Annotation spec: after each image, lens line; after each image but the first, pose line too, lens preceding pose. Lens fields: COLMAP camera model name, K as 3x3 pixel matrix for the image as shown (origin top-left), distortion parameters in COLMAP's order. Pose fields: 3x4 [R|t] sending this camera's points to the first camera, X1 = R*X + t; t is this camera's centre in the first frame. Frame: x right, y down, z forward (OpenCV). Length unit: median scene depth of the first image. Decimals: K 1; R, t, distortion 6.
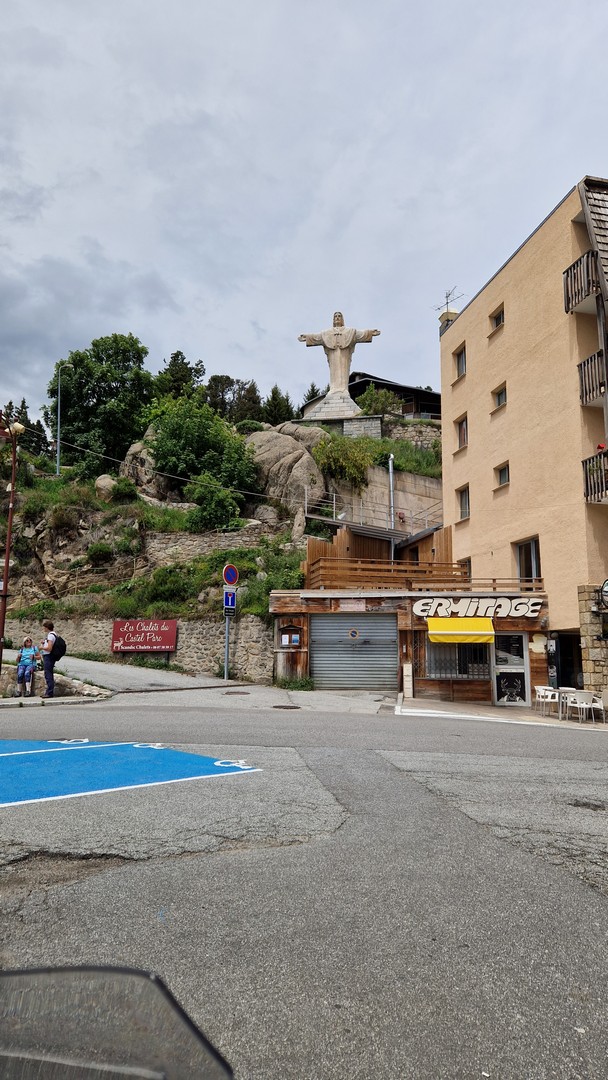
lens RADIAL K [[737.6, 0, 302.5], [0, 737.6, 538.8], [0, 0, 1]] dist [0.003731, 0.000266]
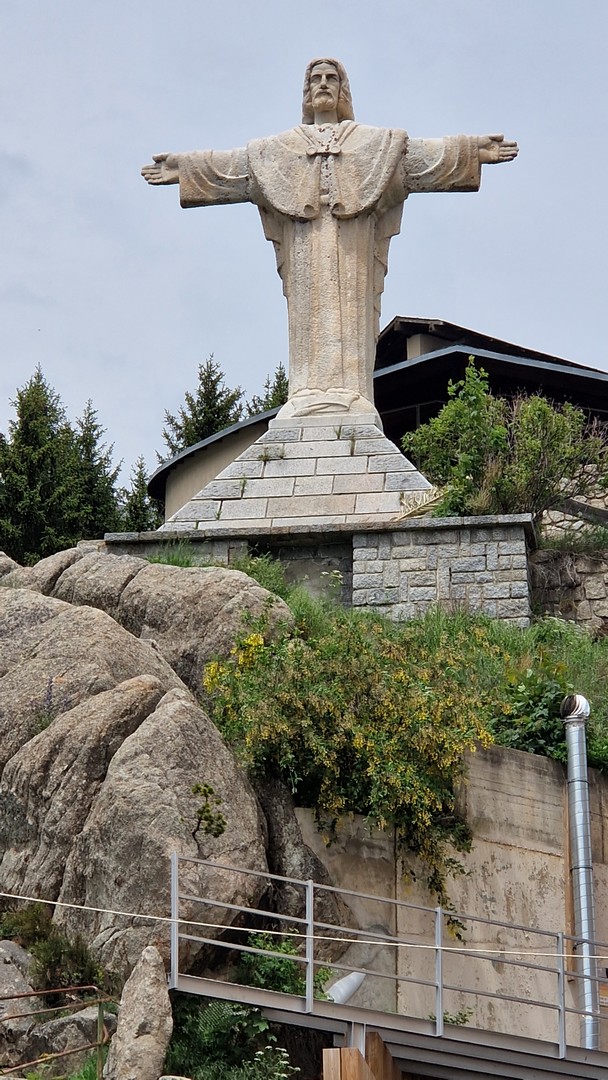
lens RADIAL K [[2229.8, 0, 305.3], [0, 2229.8, 542.0], [0, 0, 1]] dist [-0.377093, 0.000000]
pose [[0.996355, 0.011408, 0.084540, -0.012368], [0.004456, 0.982705, -0.185123, -0.040033], [-0.085190, 0.184825, 0.979072, 0.371131]]
